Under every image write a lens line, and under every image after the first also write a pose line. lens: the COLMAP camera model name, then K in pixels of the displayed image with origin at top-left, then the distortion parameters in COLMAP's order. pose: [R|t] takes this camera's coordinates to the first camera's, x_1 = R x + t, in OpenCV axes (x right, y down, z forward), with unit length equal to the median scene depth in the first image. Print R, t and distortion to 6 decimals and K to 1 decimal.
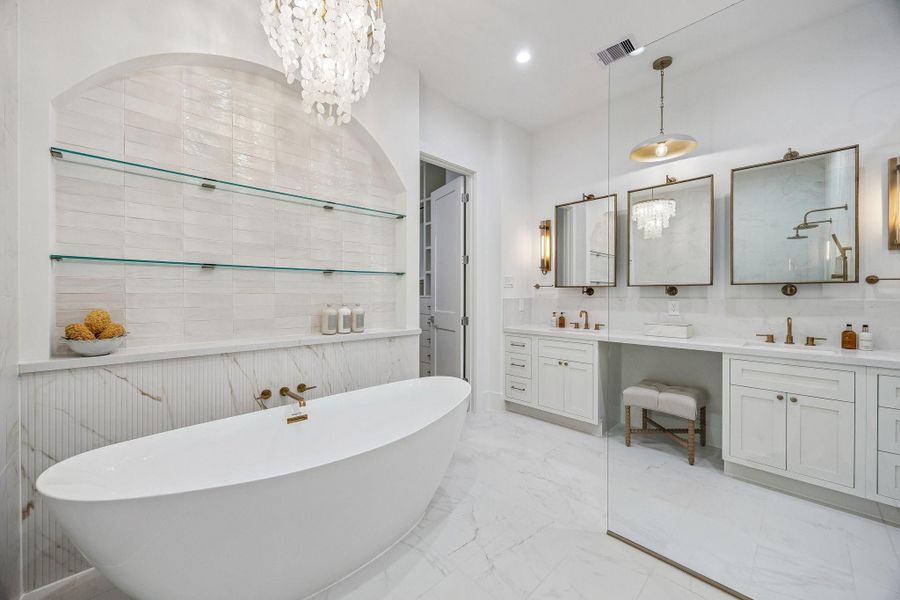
lens RADIAL K [[346.3, 0, 449.9], [0, 346.3, 296.0], [0, 0, 1]] dist [0.001275, 0.000130]
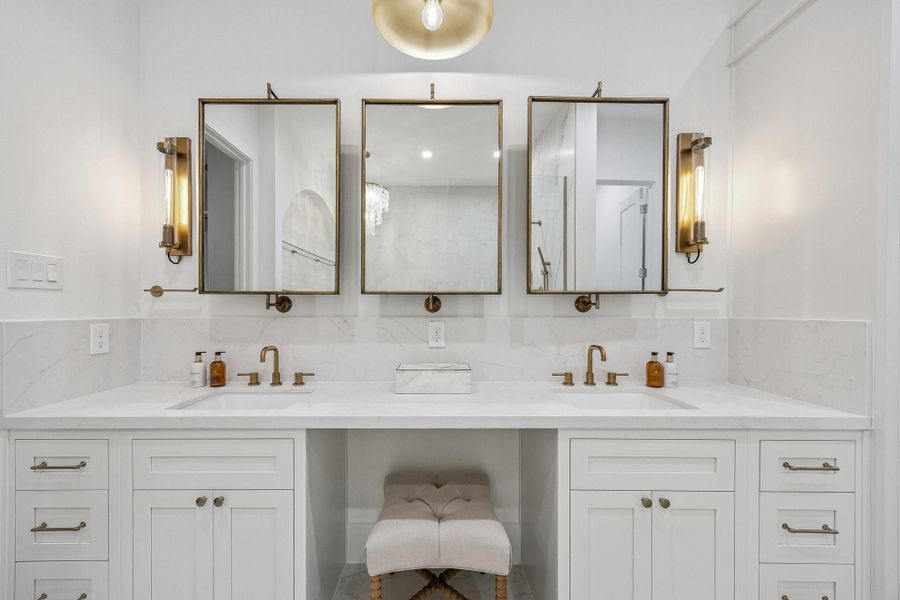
lens RADIAL K [[347.4, 0, 437.1], [0, 347.4, 314.2], [0, 0, 1]] dist [0.002619, 0.000265]
pose [[0.691114, -0.004683, 0.722730, 0.242506], [0.003372, 0.999989, 0.003256, -0.000150], [-0.722738, 0.000187, 0.691122, 0.611150]]
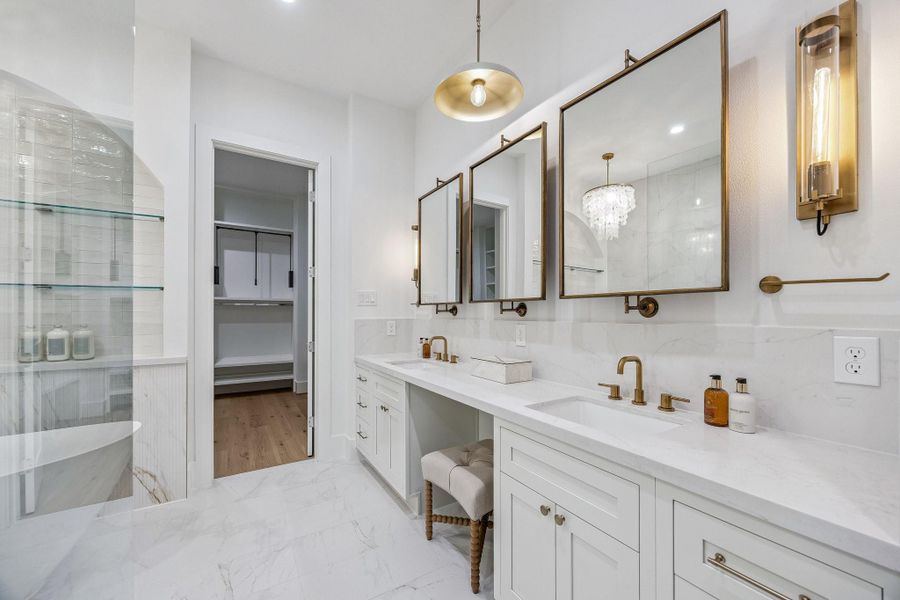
lens RADIAL K [[349.2, 0, 449.5], [0, 349.2, 313.1], [0, 0, 1]] dist [0.000078, 0.000103]
pose [[0.979166, -0.000452, -0.203060, 0.646997], [-0.001093, 0.999971, -0.007495, -0.002421], [0.203057, 0.007561, 0.979138, 0.318146]]
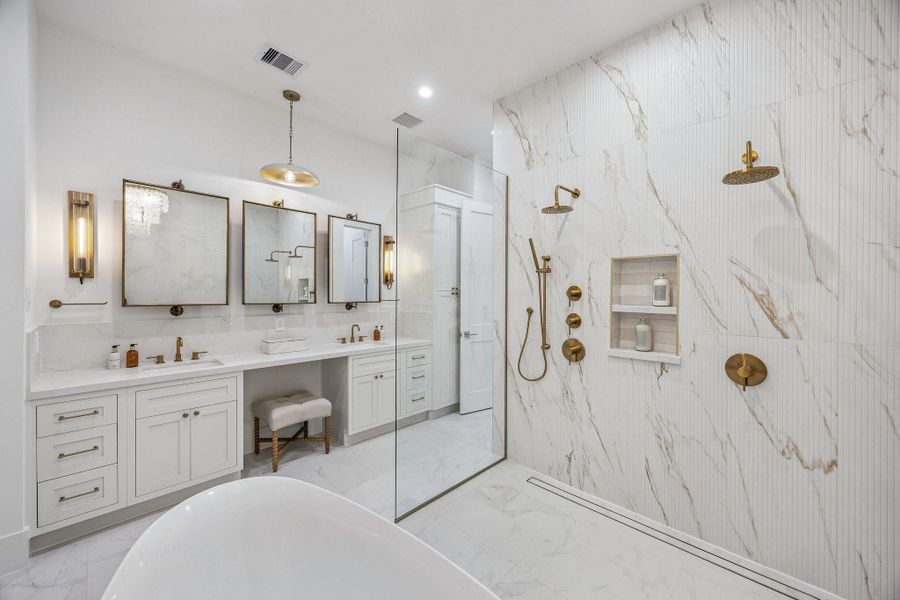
lens RADIAL K [[346.3, 0, 449.9], [0, 346.3, 296.0], [0, 0, 1]] dist [0.001275, 0.000130]
pose [[-0.039051, -0.005427, 0.999222, -0.439618], [0.001110, 0.999984, 0.005474, -0.057729], [-0.999237, 0.001322, -0.039045, 0.516071]]
